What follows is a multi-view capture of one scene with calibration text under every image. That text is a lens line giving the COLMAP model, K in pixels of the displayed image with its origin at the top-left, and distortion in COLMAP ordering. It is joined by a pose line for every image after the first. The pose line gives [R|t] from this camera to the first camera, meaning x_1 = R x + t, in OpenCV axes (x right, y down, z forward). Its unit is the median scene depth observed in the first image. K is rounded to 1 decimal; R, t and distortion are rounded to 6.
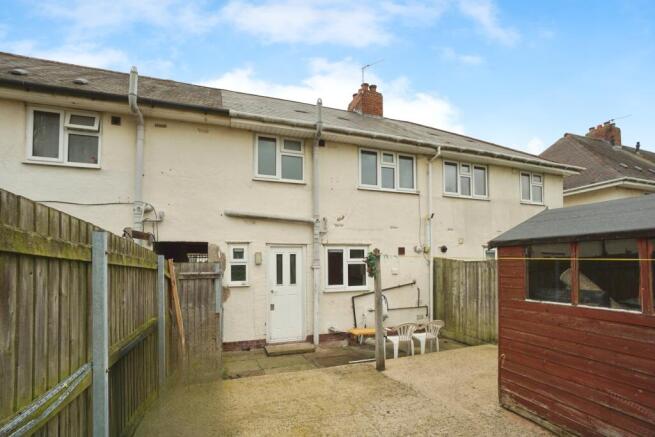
lens RADIAL K [[300.7, 0, 325.7], [0, 300.7, 221.1], [0, 0, 1]] dist [0.001336, 0.000122]
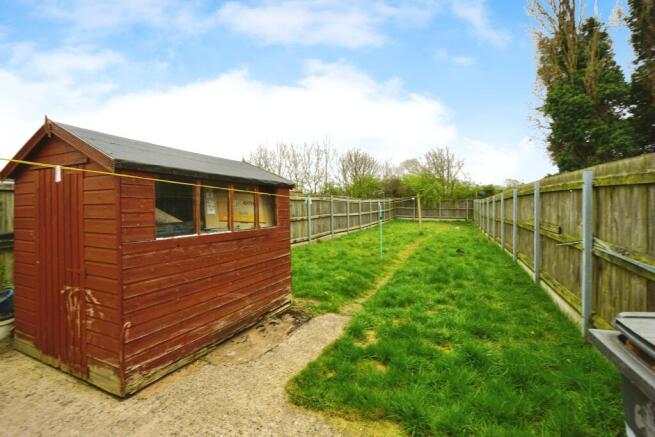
lens RADIAL K [[300.7, 0, 325.4], [0, 300.7, 211.8], [0, 0, 1]] dist [0.001336, 0.000122]
pose [[-0.704618, -0.002356, 0.709583, -0.229665], [-0.096551, 0.991013, -0.092585, 0.219448], [-0.702987, -0.133748, -0.698513, 1.250792]]
